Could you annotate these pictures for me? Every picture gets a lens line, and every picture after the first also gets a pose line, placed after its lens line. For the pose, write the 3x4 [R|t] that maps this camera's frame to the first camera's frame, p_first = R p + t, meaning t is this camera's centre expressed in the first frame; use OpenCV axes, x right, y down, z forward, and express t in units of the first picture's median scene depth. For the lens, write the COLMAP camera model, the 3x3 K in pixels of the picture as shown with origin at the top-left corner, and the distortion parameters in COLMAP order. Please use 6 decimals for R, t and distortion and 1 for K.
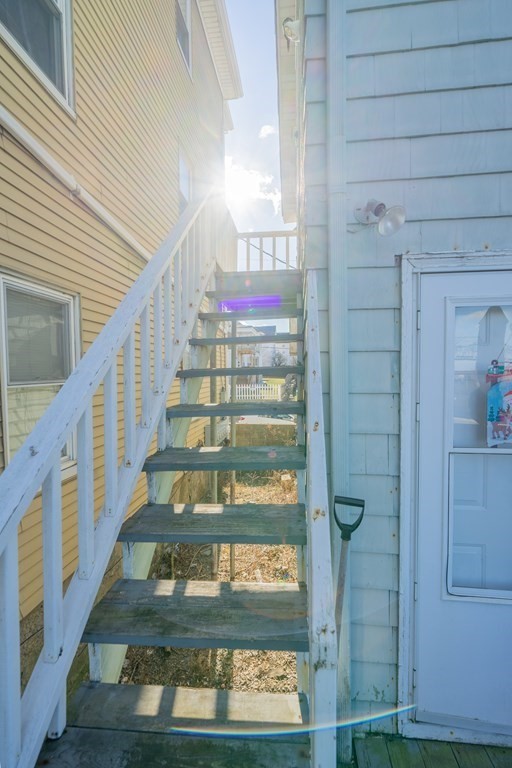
lens RADIAL K [[341.4, 0, 256.7], [0, 341.4, 385.0], [0, 0, 1]] dist [-0.003226, -0.000461]
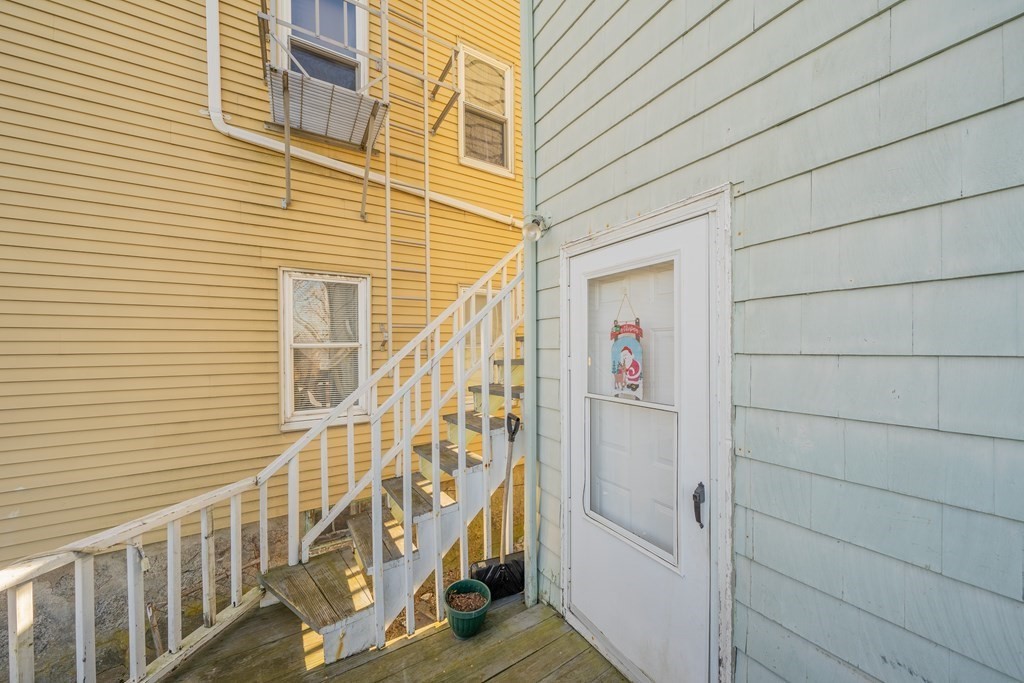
lens RADIAL K [[350.8, 0, 512.5], [0, 350.8, 345.3], [0, 0, 1]] dist [-0.006169, -0.000123]
pose [[0.631978, 0.001926, -0.774984, 1.383781], [-0.027398, 0.999427, -0.019859, 0.044810], [0.774502, 0.033784, 0.631669, -0.012800]]
